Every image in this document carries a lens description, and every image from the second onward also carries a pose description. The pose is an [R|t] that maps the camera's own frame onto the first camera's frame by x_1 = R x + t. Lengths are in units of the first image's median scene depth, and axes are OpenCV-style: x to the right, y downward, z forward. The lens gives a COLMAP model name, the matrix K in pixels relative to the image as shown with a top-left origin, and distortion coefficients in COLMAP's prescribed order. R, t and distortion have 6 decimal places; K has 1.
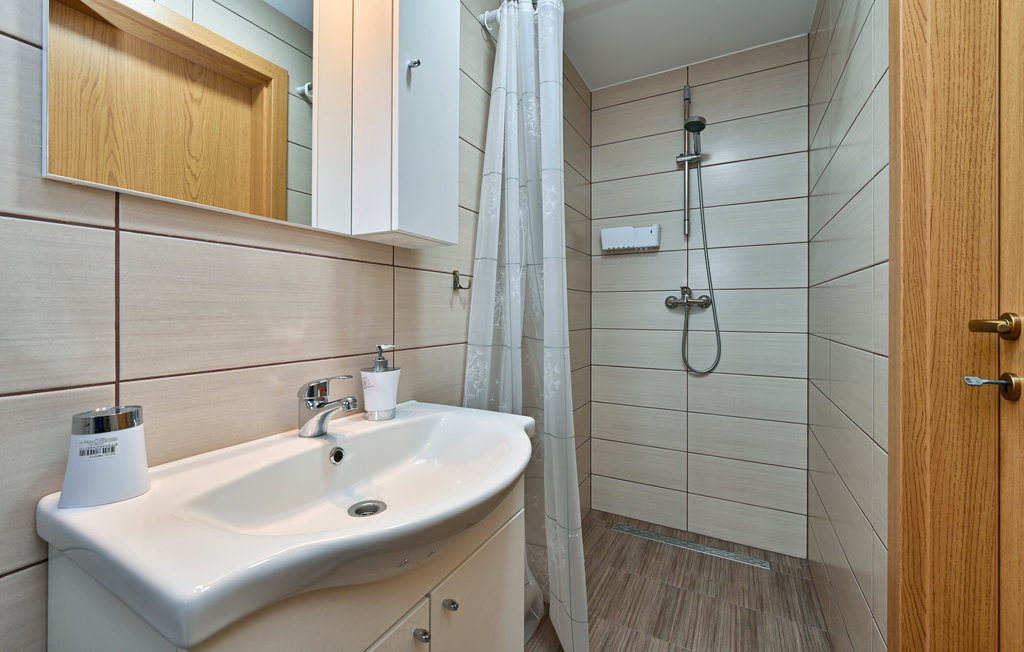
lens RADIAL K [[414.5, 0, 512.3], [0, 414.5, 317.3], [0, 0, 1]] dist [-0.003439, -0.000230]
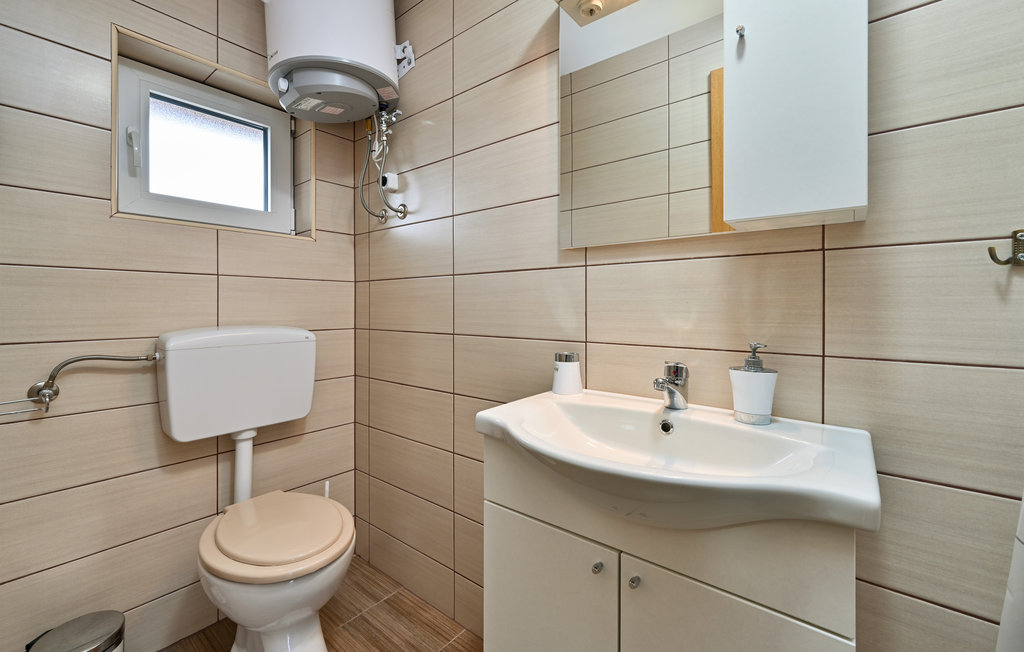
lens RADIAL K [[414.5, 0, 530.6], [0, 414.5, 306.6], [0, 0, 1]] dist [-0.003439, -0.000230]
pose [[-0.146744, 0.000549, -0.989174, 0.757728], [-0.012806, 0.999915, 0.002454, -0.011793], [0.989092, 0.013027, -0.146724, 0.721469]]
